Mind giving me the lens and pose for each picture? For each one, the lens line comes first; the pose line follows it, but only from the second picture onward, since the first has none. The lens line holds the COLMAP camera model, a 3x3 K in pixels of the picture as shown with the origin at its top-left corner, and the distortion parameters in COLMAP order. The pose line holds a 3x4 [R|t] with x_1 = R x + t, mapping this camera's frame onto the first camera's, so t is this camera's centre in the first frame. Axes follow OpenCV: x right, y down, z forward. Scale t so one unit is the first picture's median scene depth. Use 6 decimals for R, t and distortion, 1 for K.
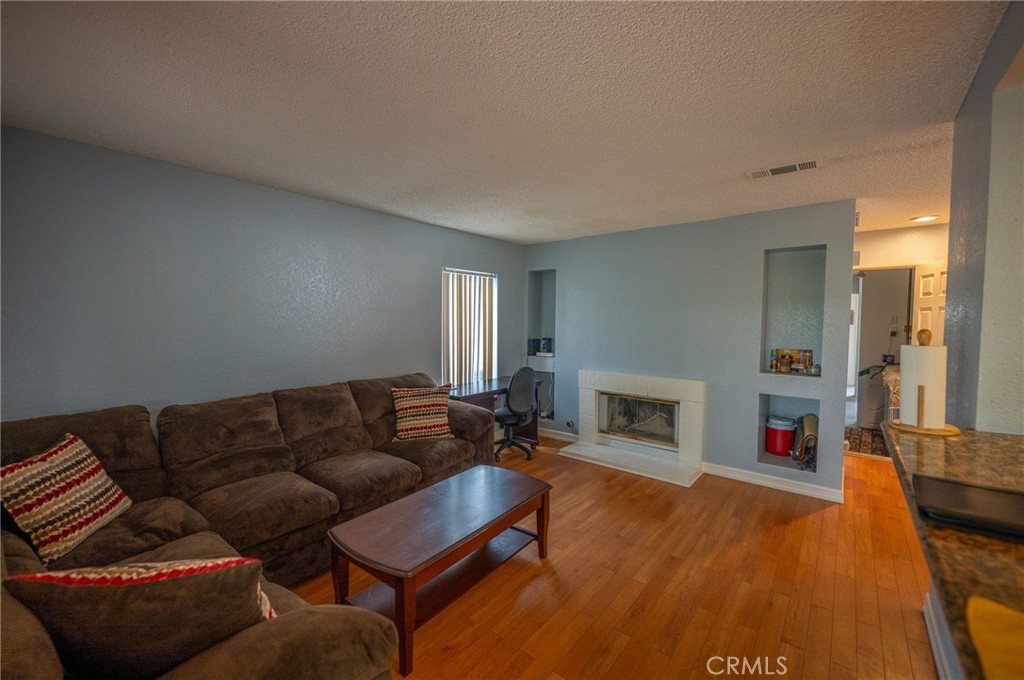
lens RADIAL K [[415.2, 0, 513.8], [0, 415.2, 337.3], [0, 0, 1]] dist [-0.000063, -0.000082]
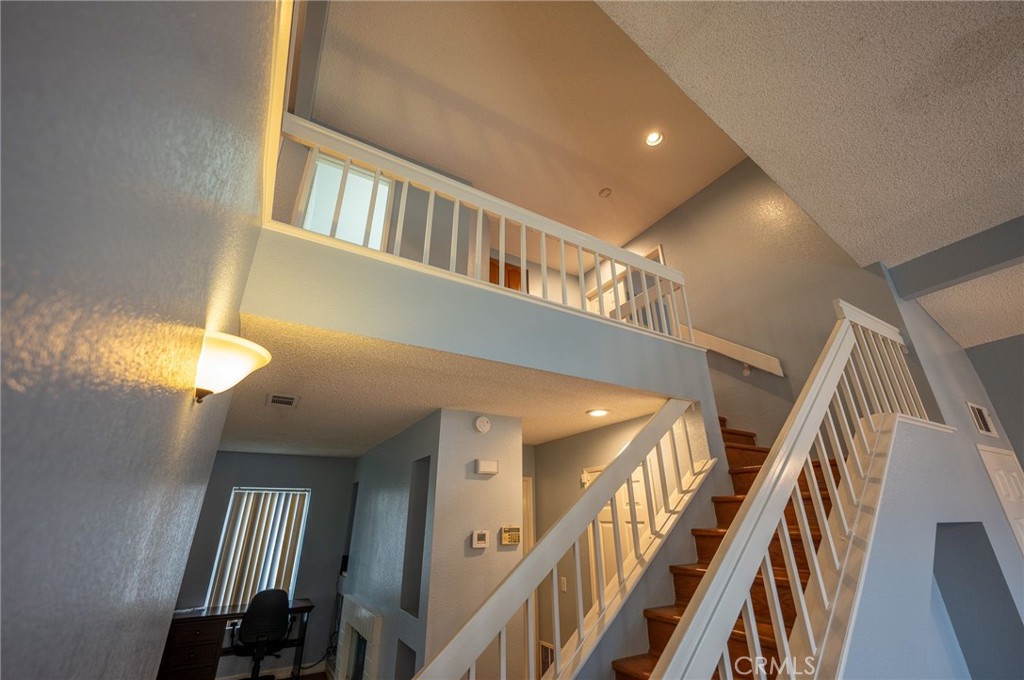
lens RADIAL K [[426.0, 0, 513.8], [0, 426.0, 336.8], [0, 0, 1]] dist [-0.002203, -0.000567]
pose [[0.935756, -0.150956, -0.318706, 1.114691], [-0.005066, 0.897901, -0.440168, -0.029629], [0.352613, 0.413504, 0.839451, 0.115721]]
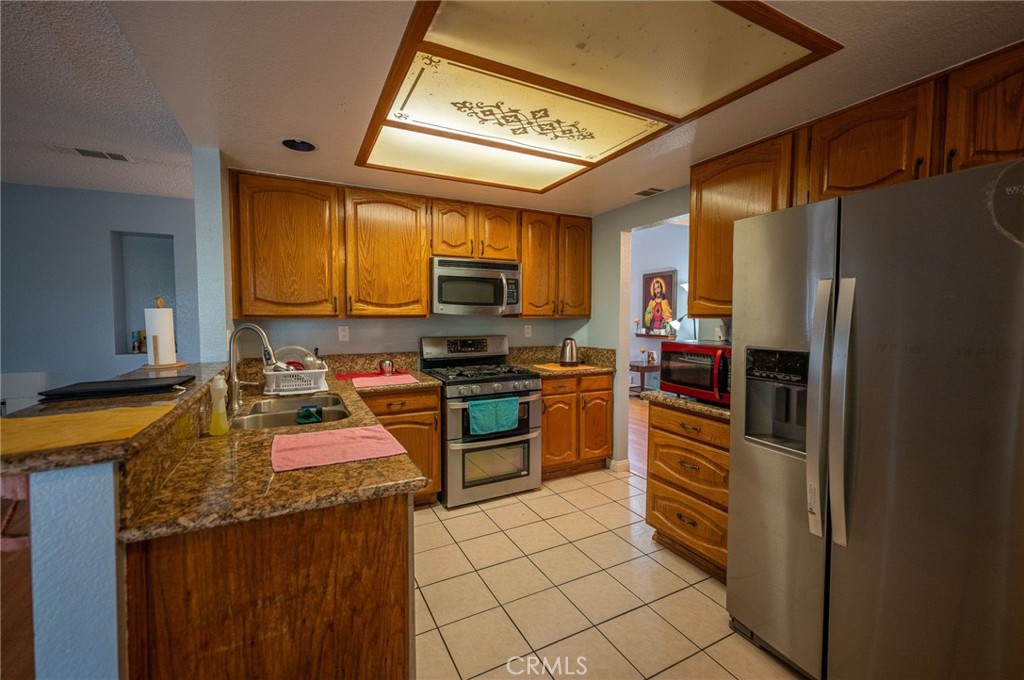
lens RADIAL K [[421.4, 0, 512.3], [0, 421.4, 337.5], [0, 0, 1]] dist [-0.001599, -0.000291]
pose [[0.401040, -0.052433, 0.914559, 0.054150], [0.042757, 0.998344, 0.038487, 0.043751], [-0.915062, 0.023669, 0.402618, -0.260465]]
